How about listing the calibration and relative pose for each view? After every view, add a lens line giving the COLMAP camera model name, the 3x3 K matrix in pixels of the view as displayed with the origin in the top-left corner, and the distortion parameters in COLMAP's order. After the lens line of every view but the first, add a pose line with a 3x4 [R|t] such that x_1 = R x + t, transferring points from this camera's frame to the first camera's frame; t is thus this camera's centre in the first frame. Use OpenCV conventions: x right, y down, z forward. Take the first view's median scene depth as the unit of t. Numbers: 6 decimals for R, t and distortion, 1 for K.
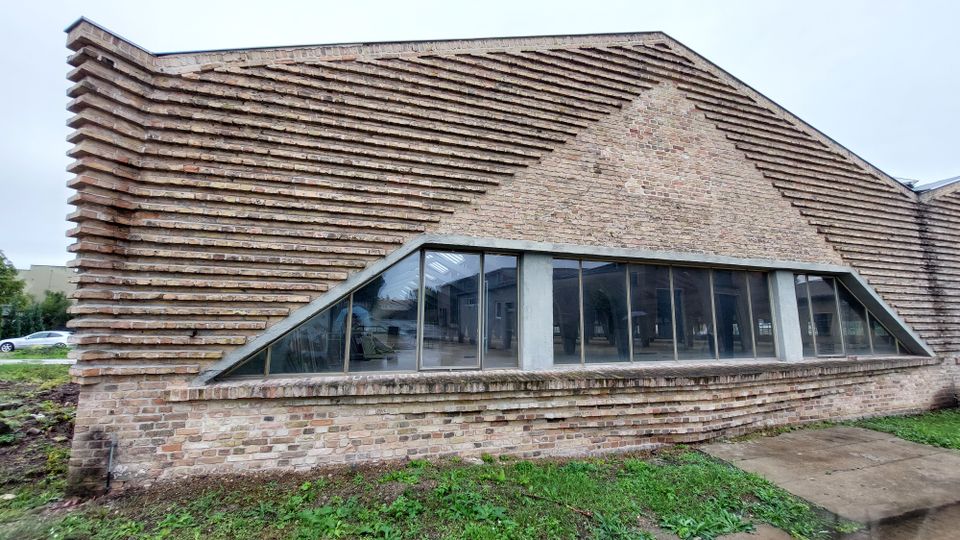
lens RADIAL K [[389.1, 0, 498.4], [0, 389.1, 263.8], [0, 0, 1]] dist [-0.009127, 0.000149]
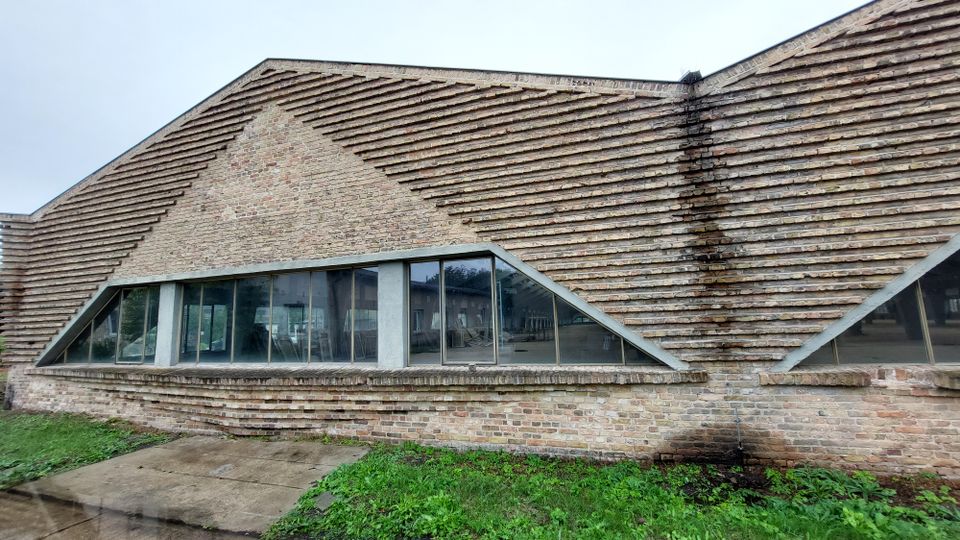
lens RADIAL K [[389.1, 0, 488.3], [0, 389.1, 273.0], [0, 0, 1]] dist [-0.009127, 0.000149]
pose [[0.803339, -0.109801, -0.585313, 1.530319], [0.127675, 0.991757, -0.010814, 0.083766], [0.581675, -0.066042, 0.810736, 0.462723]]
